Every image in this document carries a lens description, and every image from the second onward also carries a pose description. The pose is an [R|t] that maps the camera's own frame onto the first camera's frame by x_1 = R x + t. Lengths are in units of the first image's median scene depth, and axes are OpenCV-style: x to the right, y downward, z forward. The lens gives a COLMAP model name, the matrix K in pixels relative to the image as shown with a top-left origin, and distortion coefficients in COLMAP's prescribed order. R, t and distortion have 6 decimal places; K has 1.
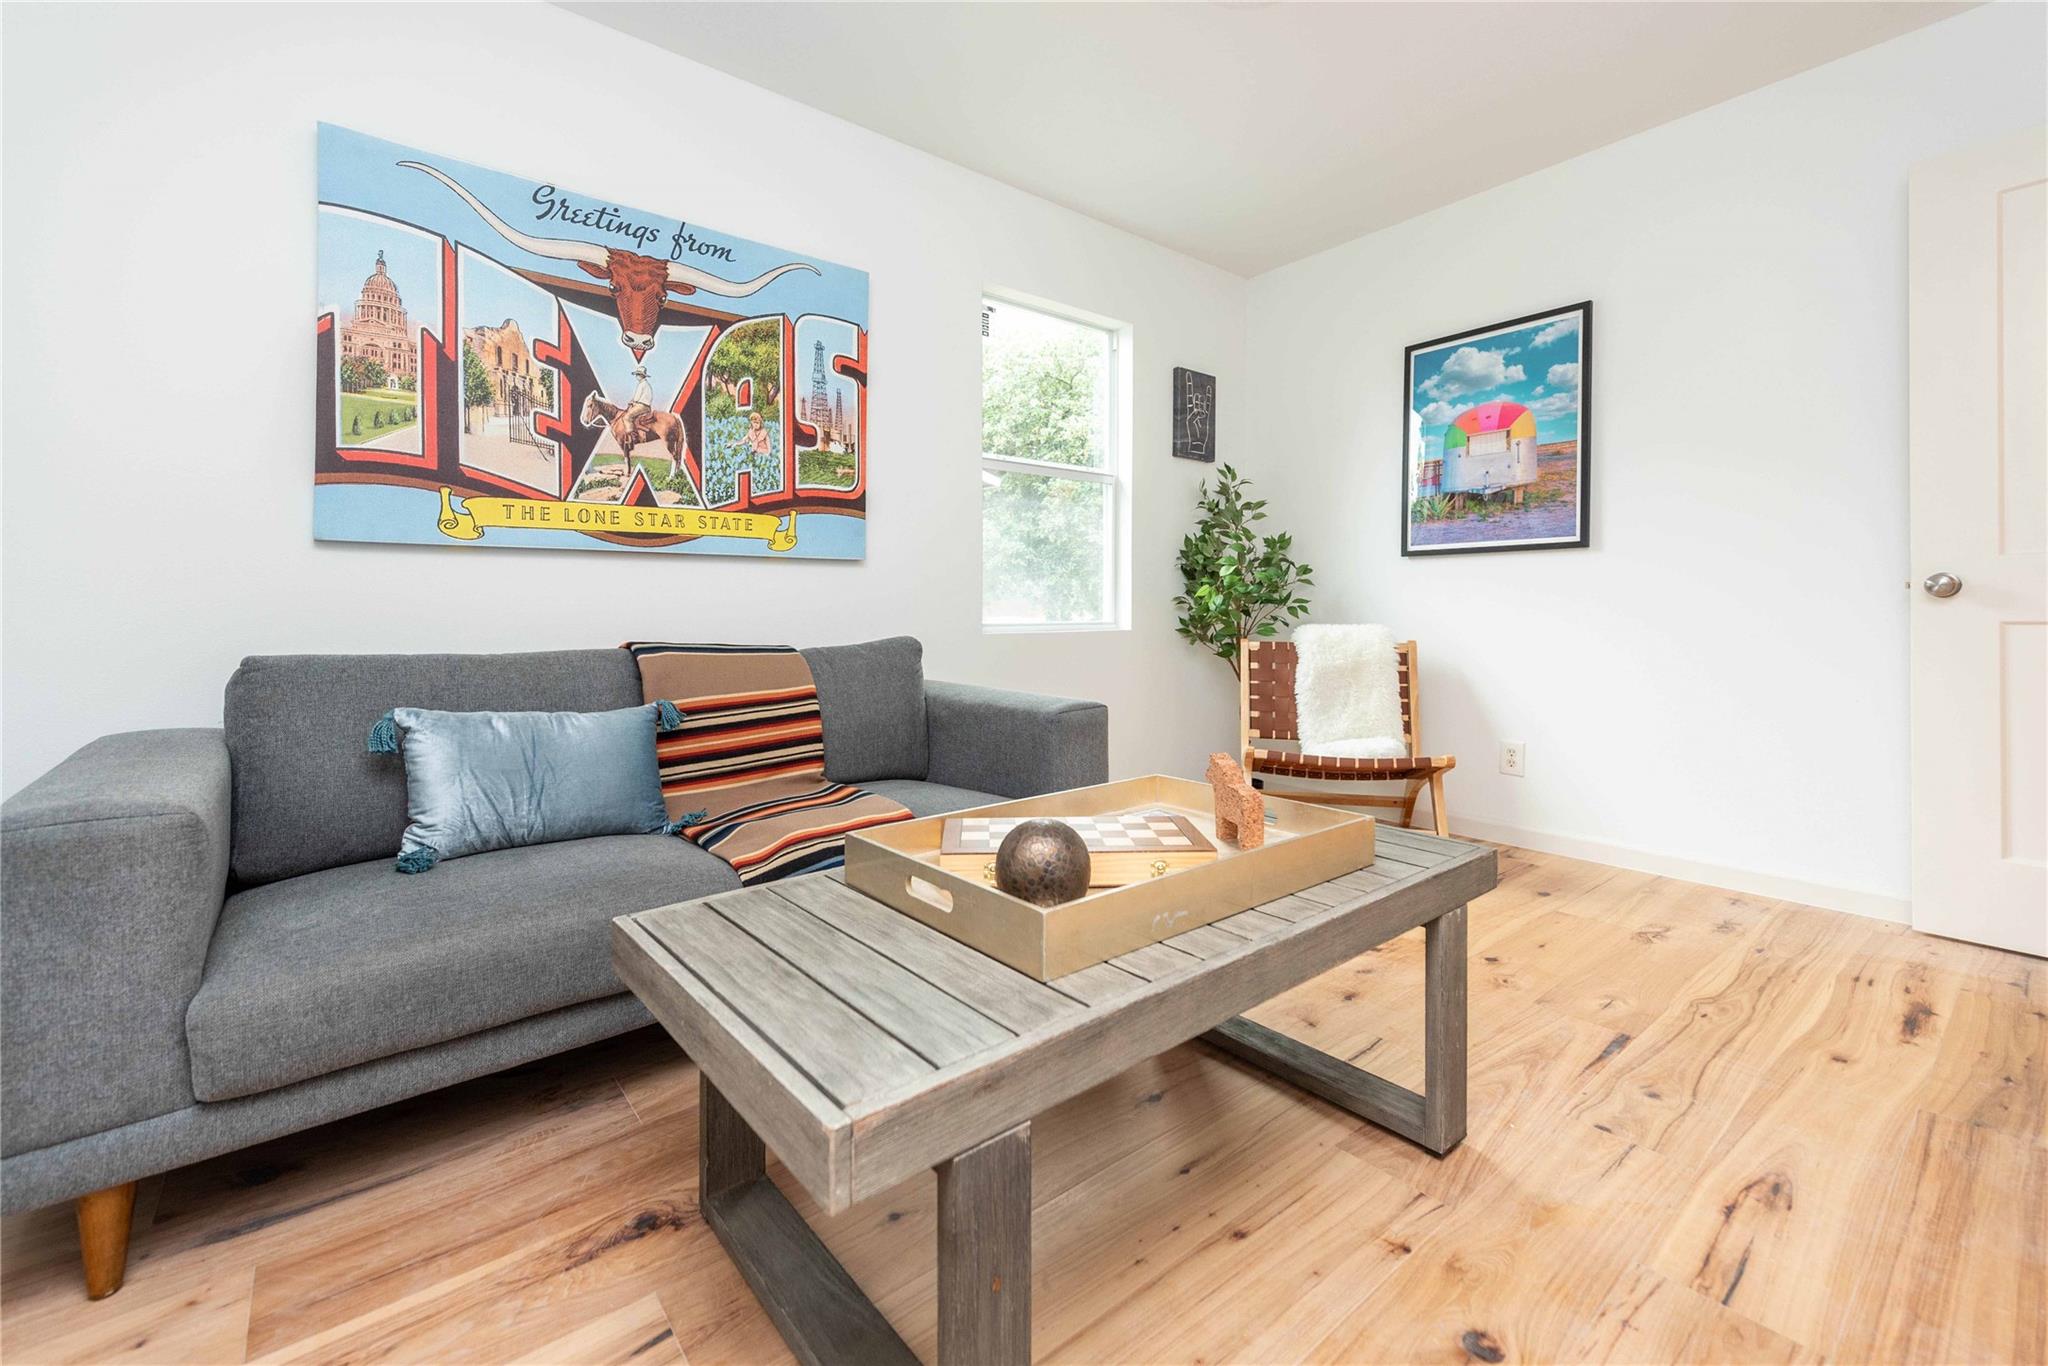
lens RADIAL K [[864.5, 0, 987.0], [0, 864.5, 622.6], [0, 0, 1]] dist [0.006391, -0.001485]
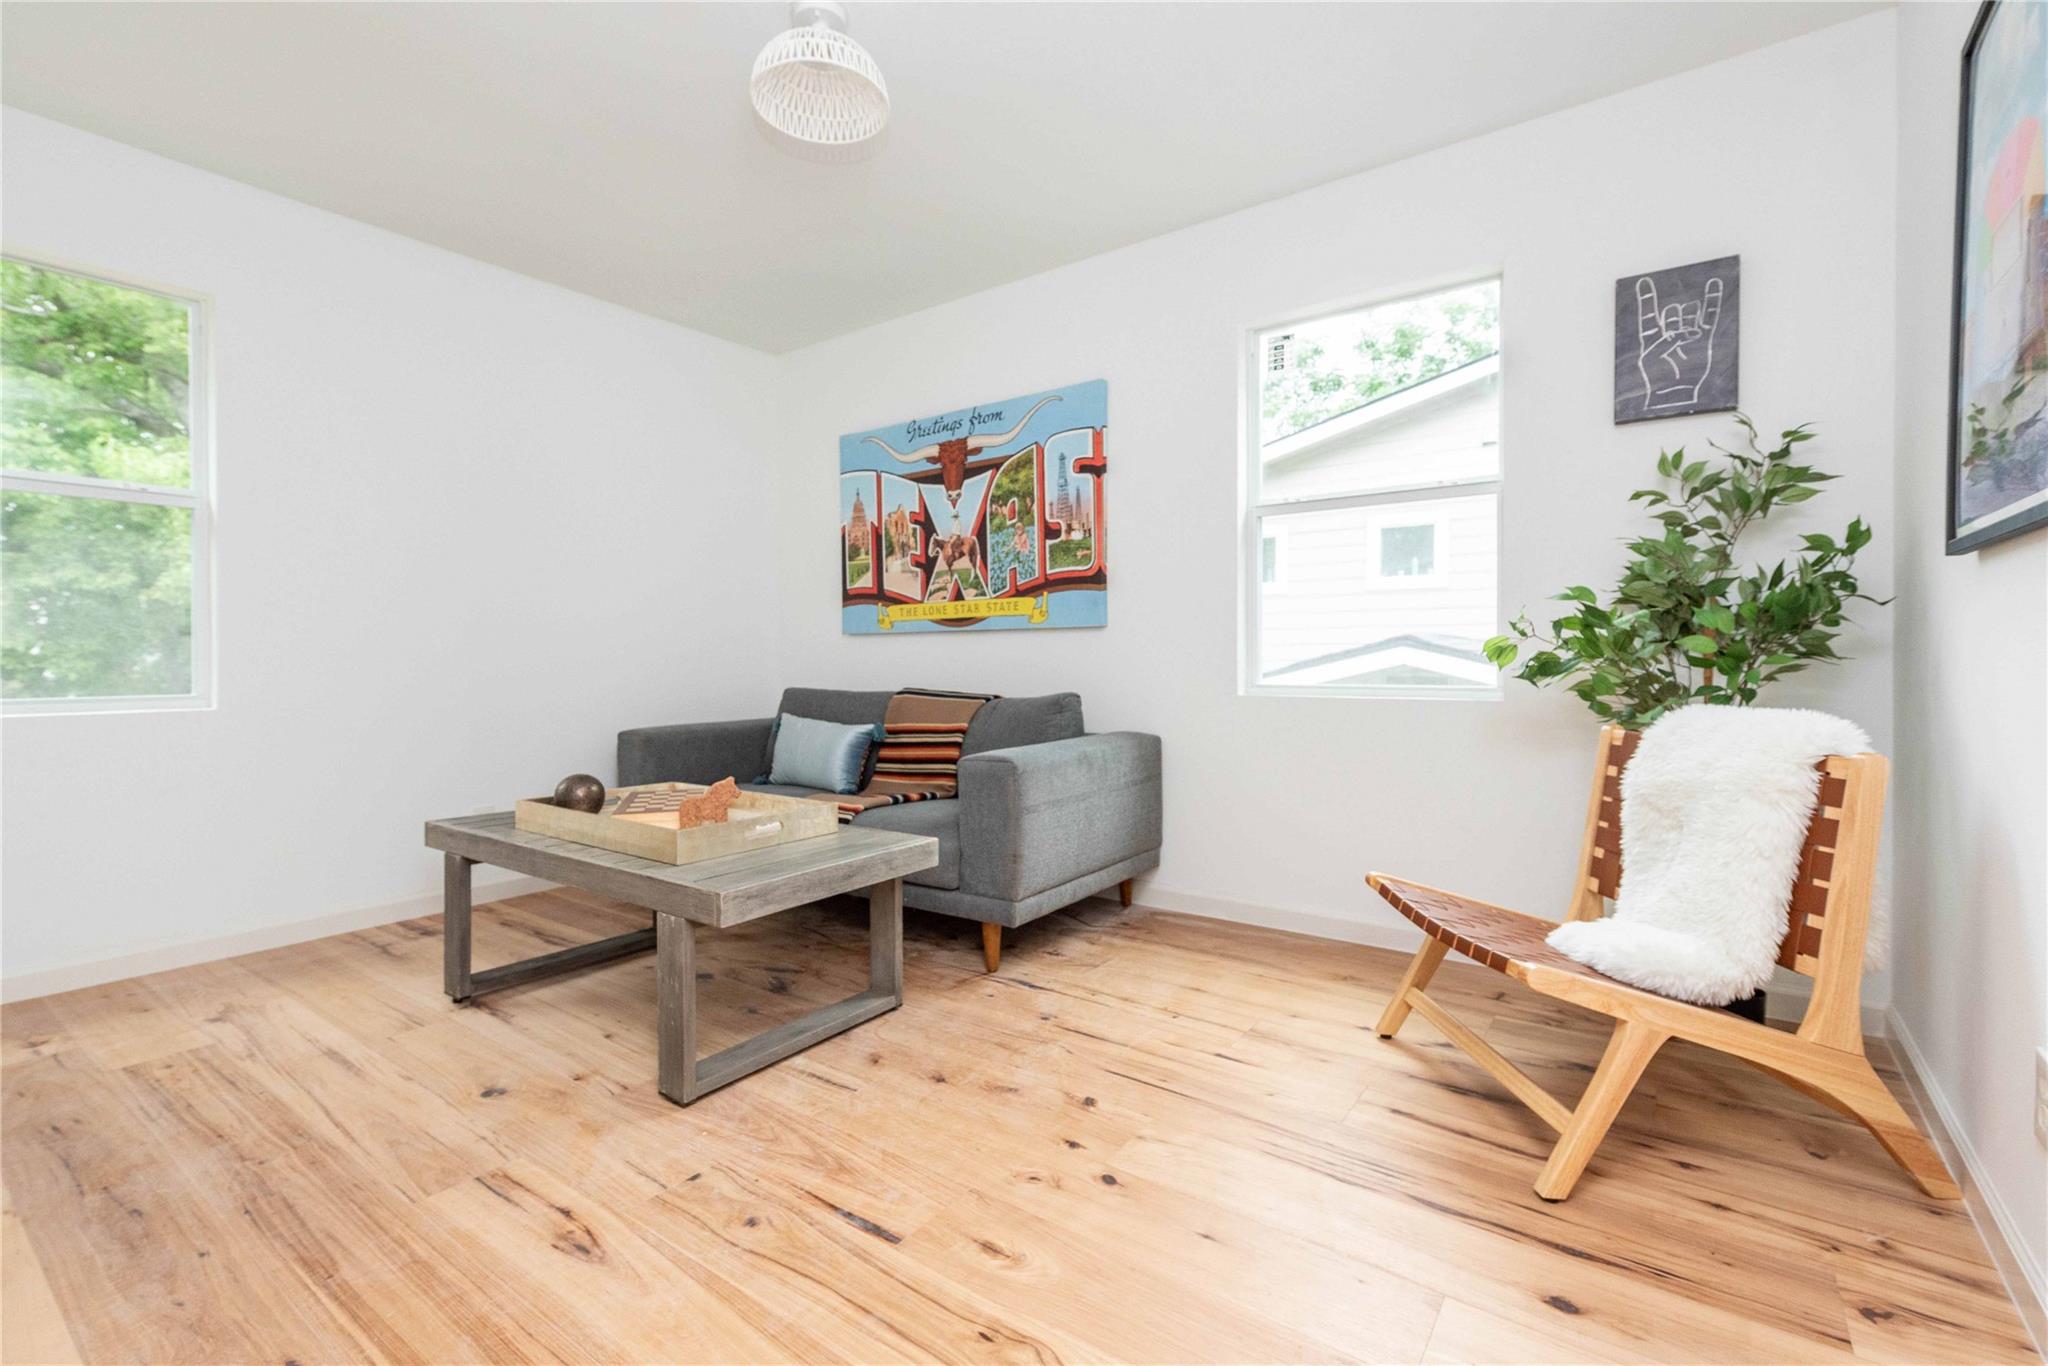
lens RADIAL K [[874.1, 0, 1023.1], [0, 874.1, 669.3], [0, 0, 1]] dist [-0.001525, -0.000144]
pose [[0.286790, 0.010258, -0.957939, 1.126594], [-0.011115, 0.999911, 0.007380, -0.025244], [0.957929, 0.008531, 0.286878, 0.662261]]
